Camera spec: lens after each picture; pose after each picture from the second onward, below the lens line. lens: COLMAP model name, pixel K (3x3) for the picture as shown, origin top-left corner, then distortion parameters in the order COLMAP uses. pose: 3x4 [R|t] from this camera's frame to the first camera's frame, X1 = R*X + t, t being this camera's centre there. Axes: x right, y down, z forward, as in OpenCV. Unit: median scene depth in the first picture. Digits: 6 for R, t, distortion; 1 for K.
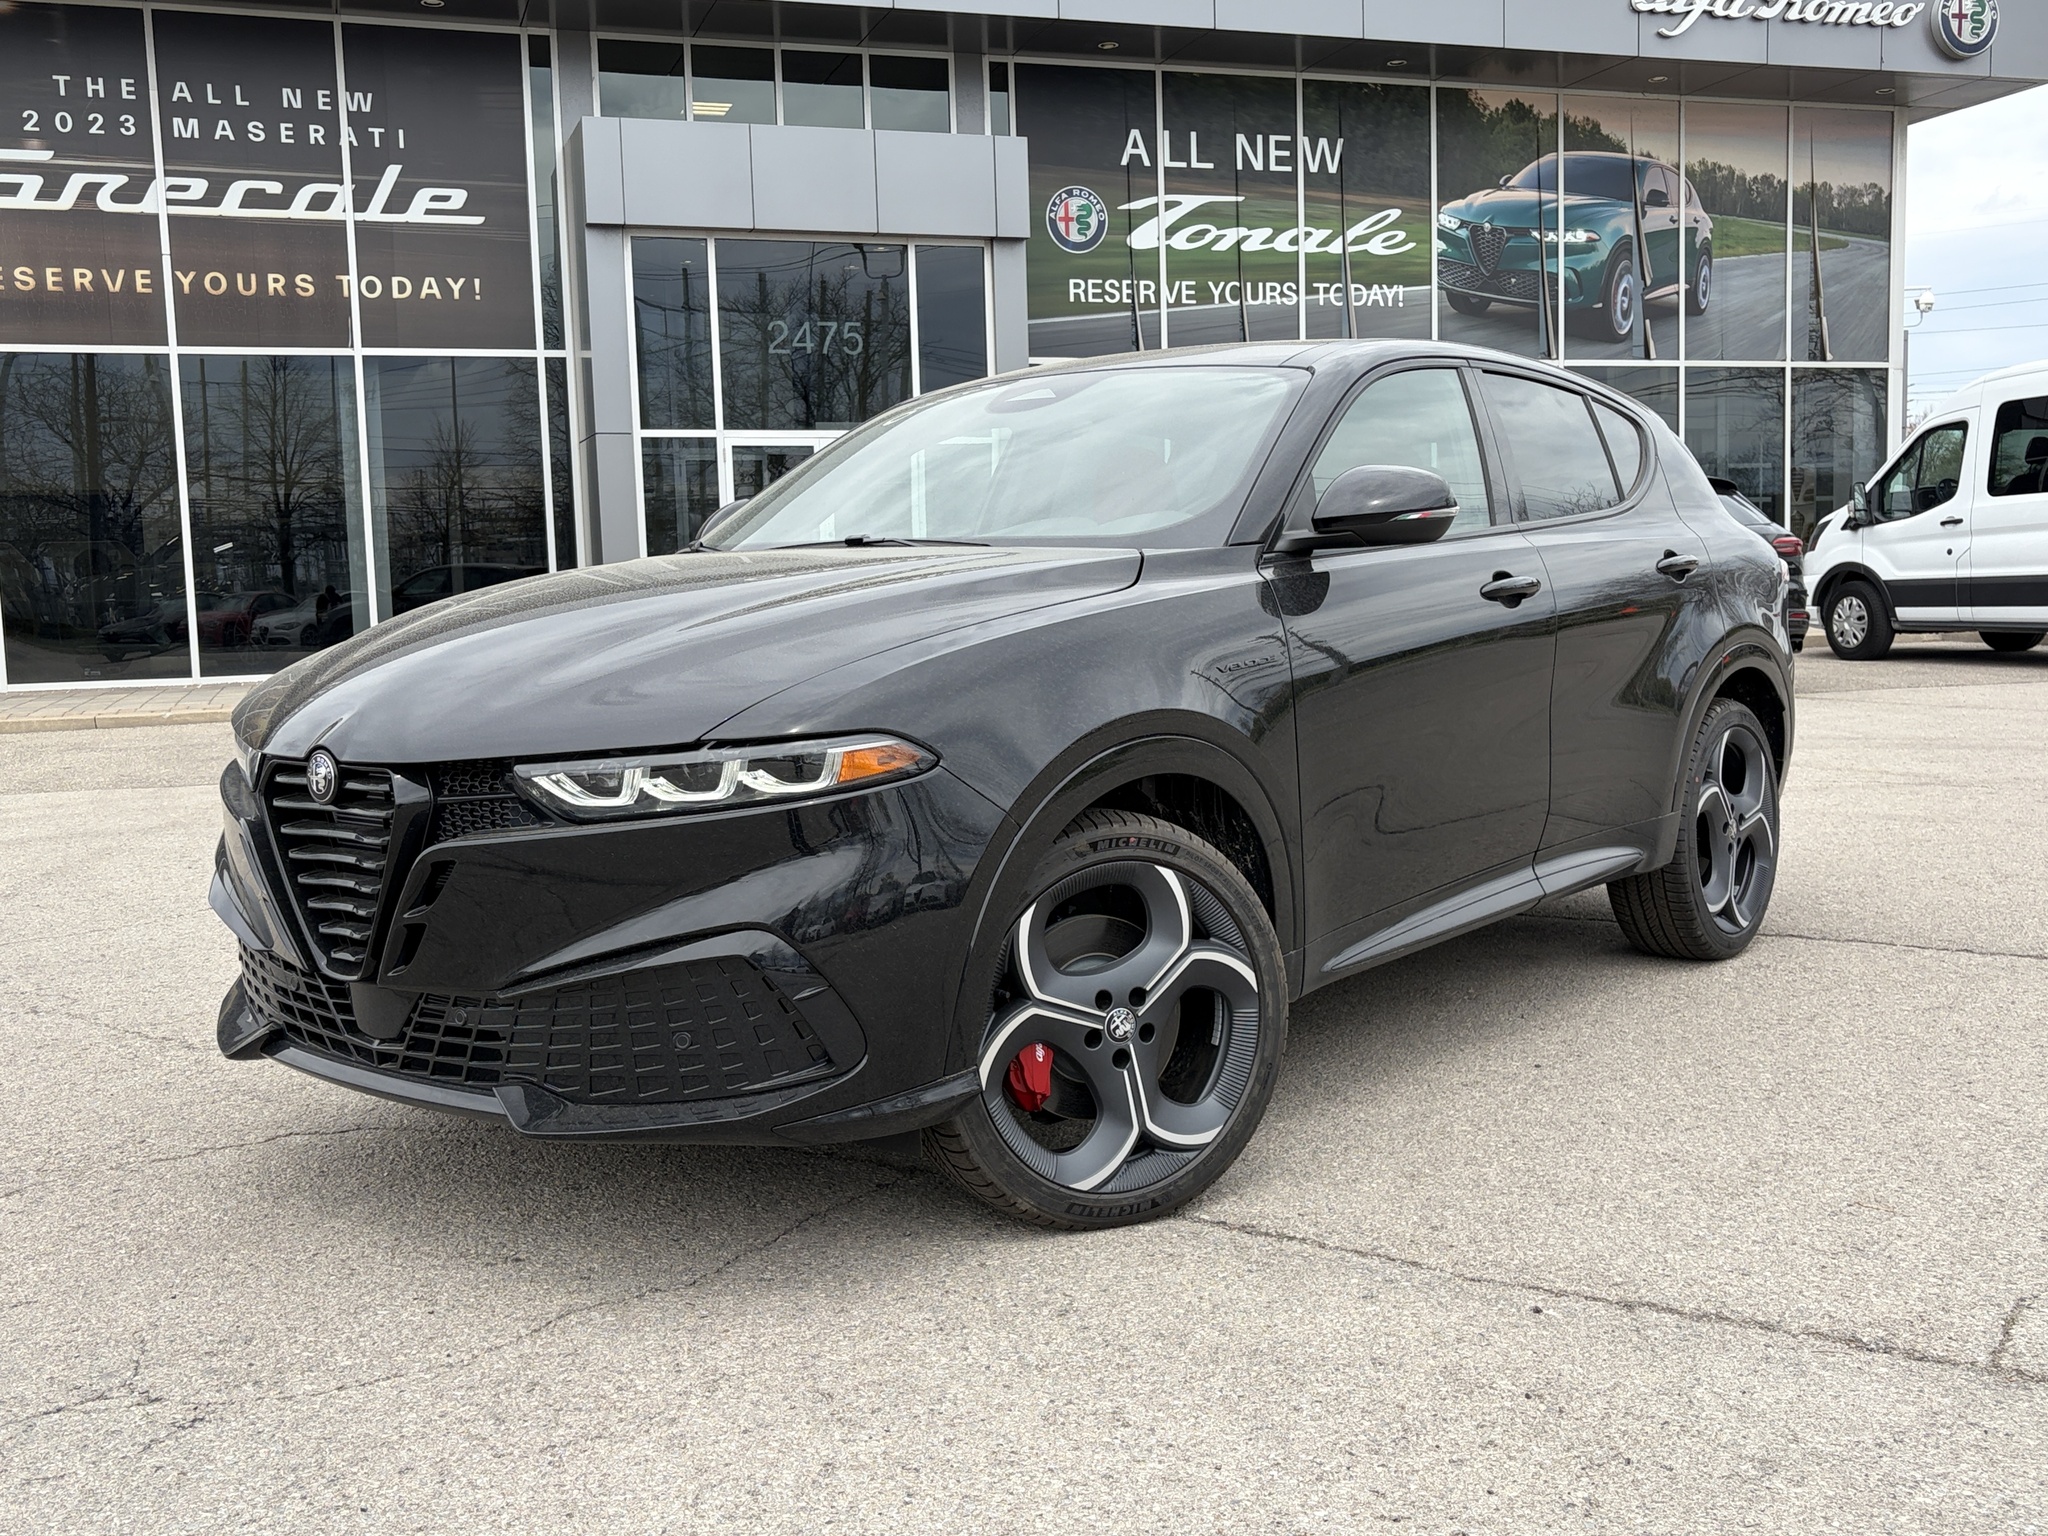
lens RADIAL K [[1988.5, 0, 1020.9], [0, 1988.5, 786.6], [0, 0, 1]] dist [0.006223, 0.032906]
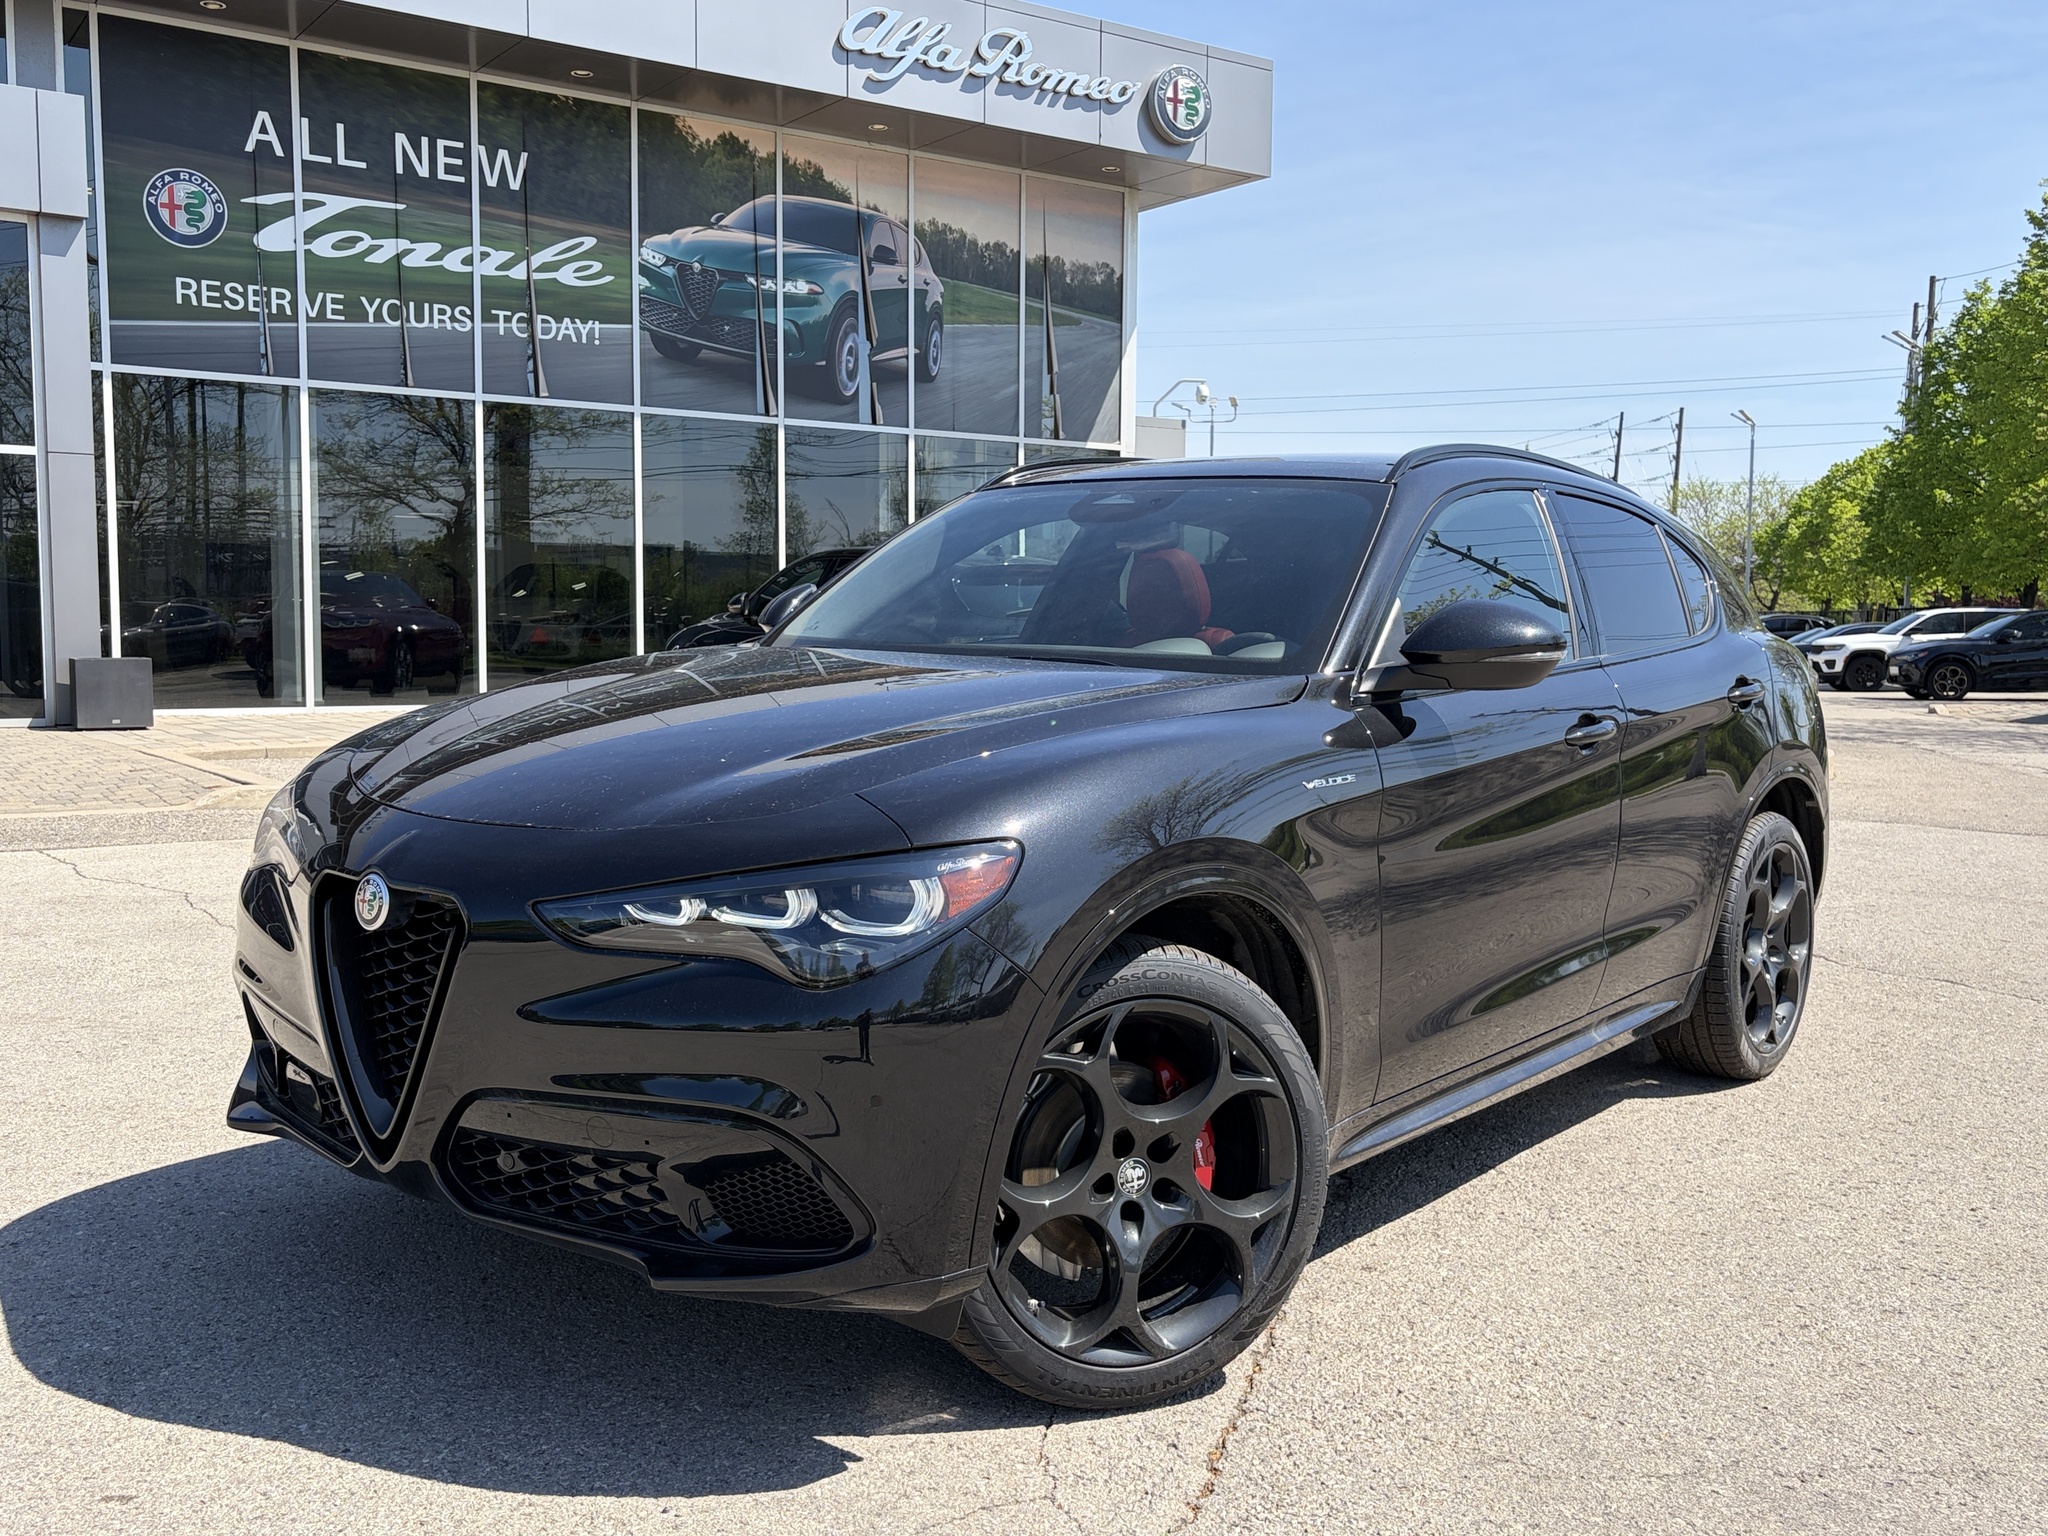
lens RADIAL K [[1915.5, 0, 1017.6], [0, 1915.5, 782.7], [0, 0, 1]] dist [0.001169, 0.040495]
pose [[0.959147, 0.013674, 0.282578, 0.132412], [-0.006644, 0.999644, -0.025821, -0.022667], [-0.282831, 0.022889, 0.958897, 0.121077]]
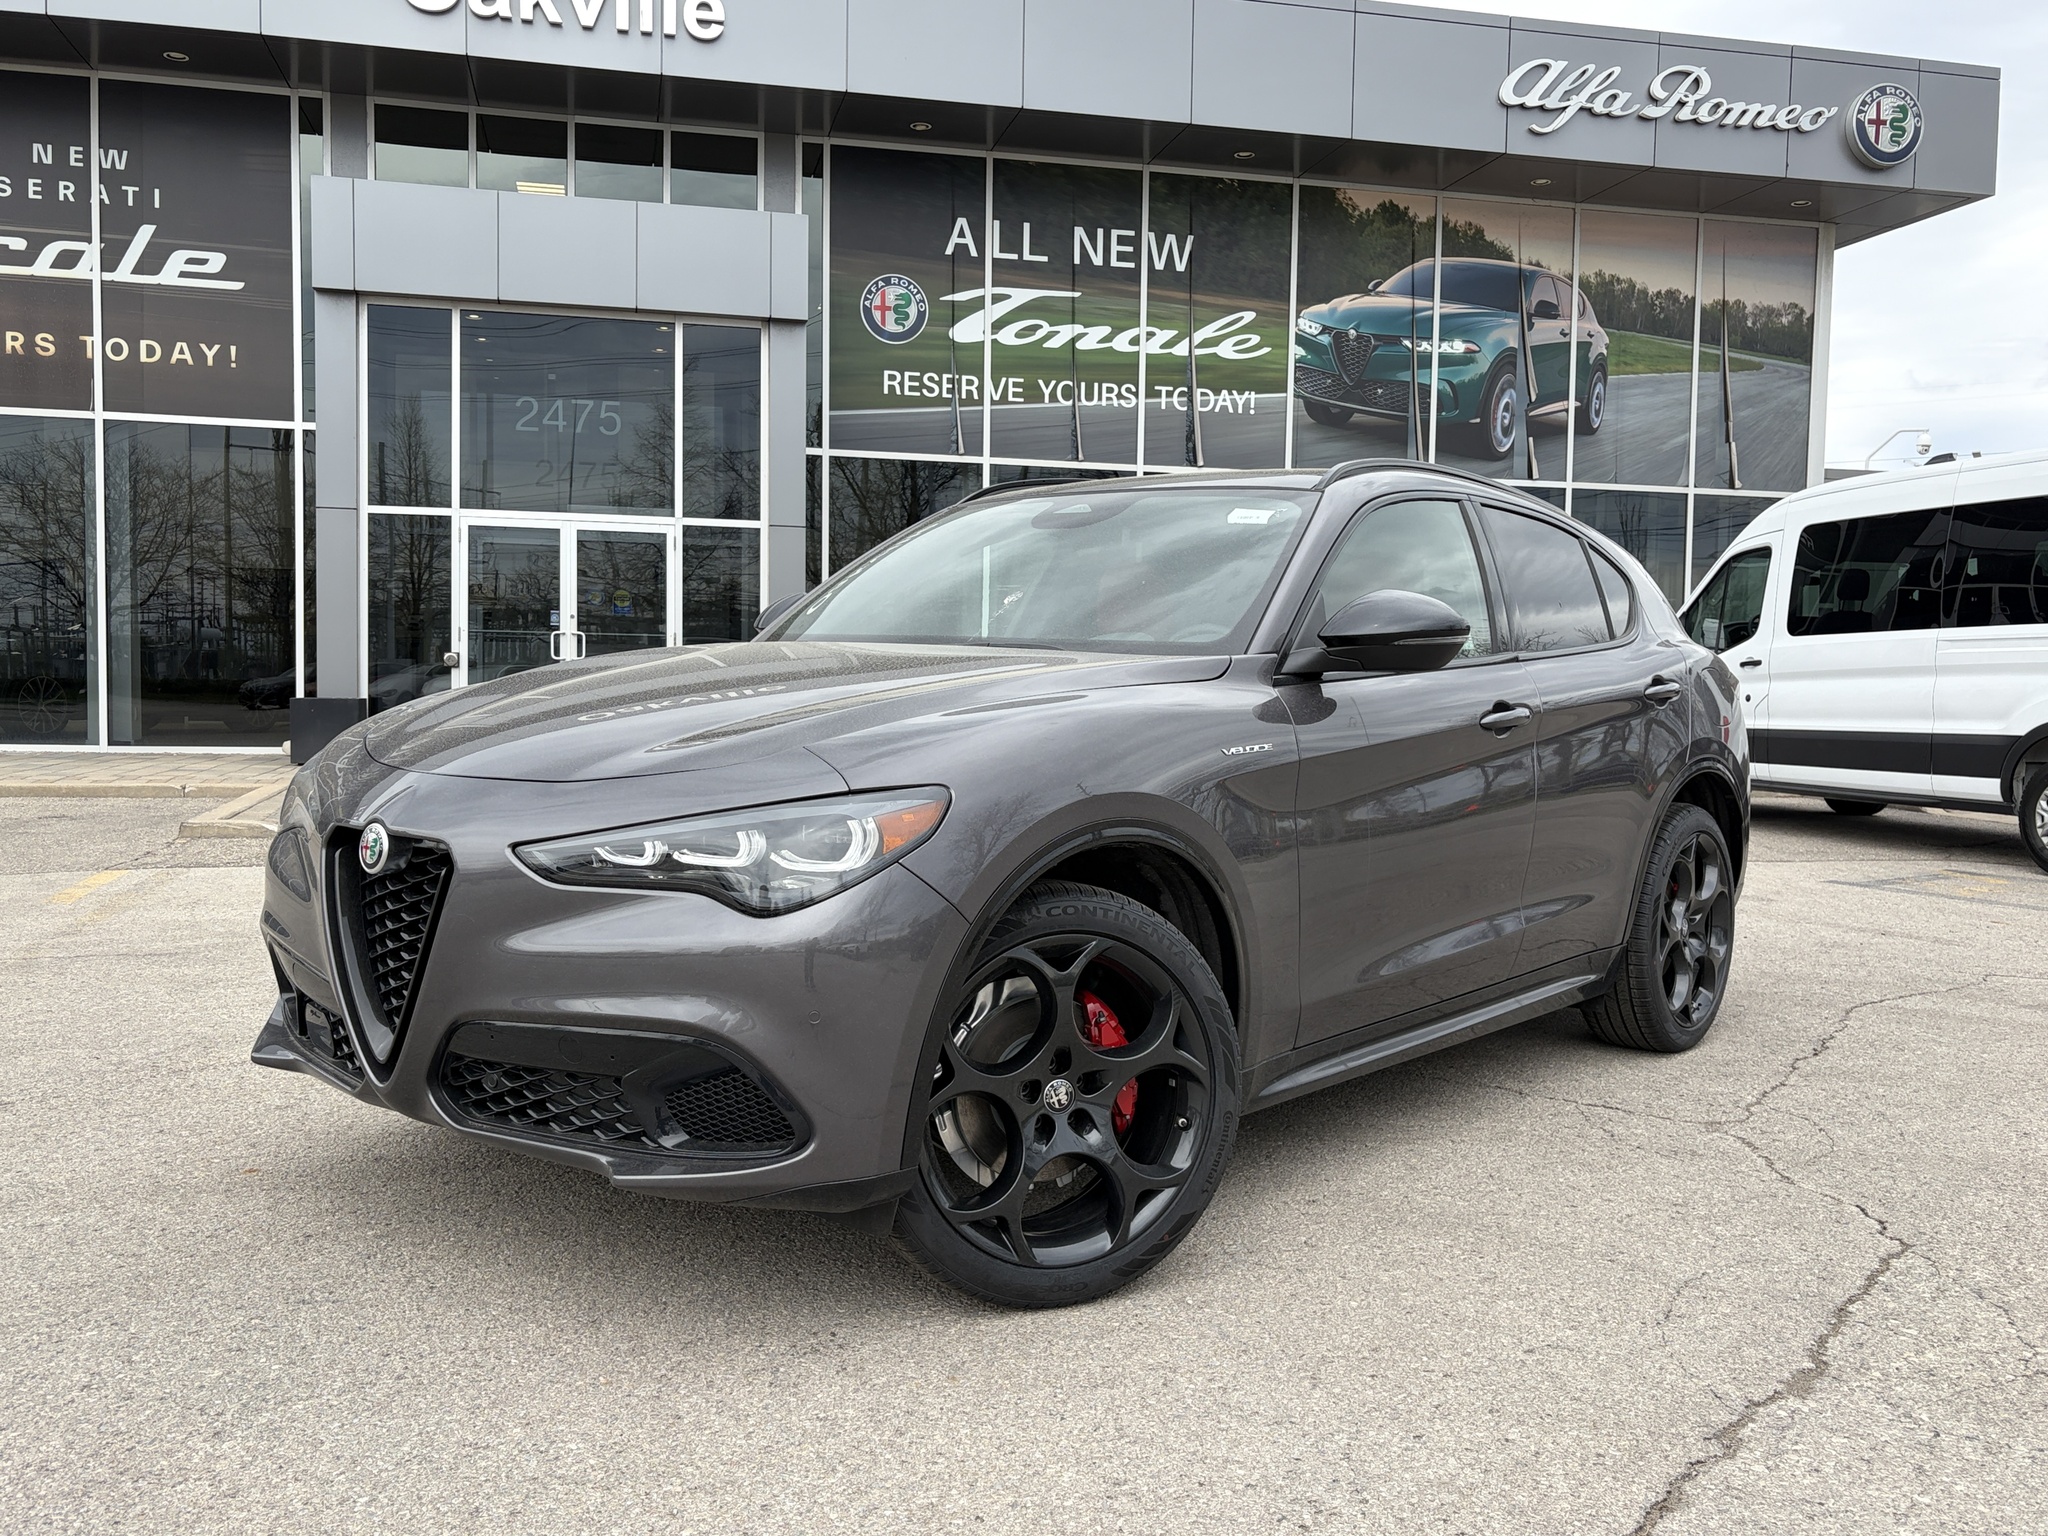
lens RADIAL K [[1783.9, 0, 1024.5], [0, 1783.9, 785.6], [0, 0, 1]] dist [0.024372, -0.005769]
pose [[0.994576, 0.050472, -0.090950, 0.170912], [-0.054639, 0.997539, -0.043928, -0.022111], [0.088509, 0.048659, 0.994886, 0.157178]]
